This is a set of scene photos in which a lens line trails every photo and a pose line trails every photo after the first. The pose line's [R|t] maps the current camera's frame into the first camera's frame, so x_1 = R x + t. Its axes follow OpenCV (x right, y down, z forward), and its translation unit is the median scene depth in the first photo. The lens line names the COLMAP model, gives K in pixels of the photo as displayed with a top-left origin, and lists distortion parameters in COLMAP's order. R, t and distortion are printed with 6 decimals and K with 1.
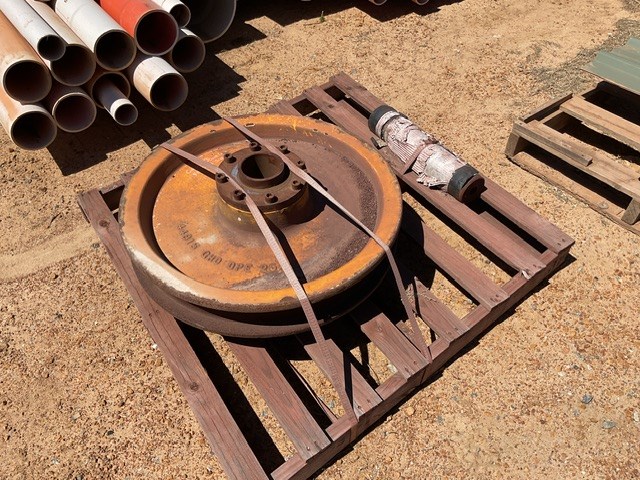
lens RADIAL K [[536.9, 0, 320.0], [0, 536.9, 240.0], [0, 0, 1]] dist [0.000736, 0.000080]
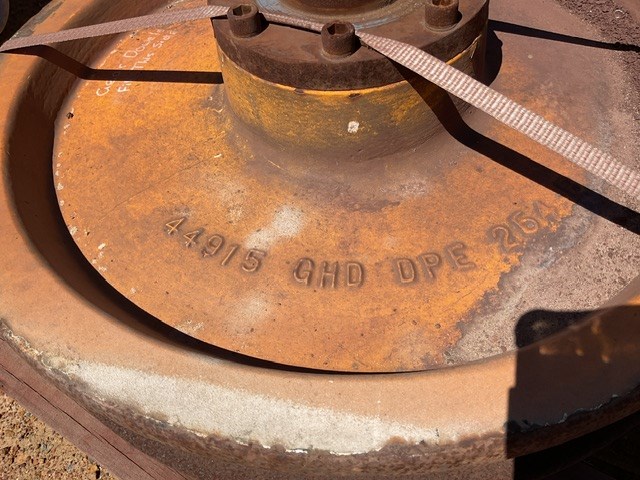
lens RADIAL K [[594.1, 0, 320.0], [0, 594.1, 240.0], [0, 0, 1]] dist [-0.002089, -0.005542]
pose [[0.907225, -0.392230, 0.151978, -0.248324], [0.381857, 0.919476, 0.093538, -0.017686], [-0.176429, -0.026826, 0.983948, 0.671248]]
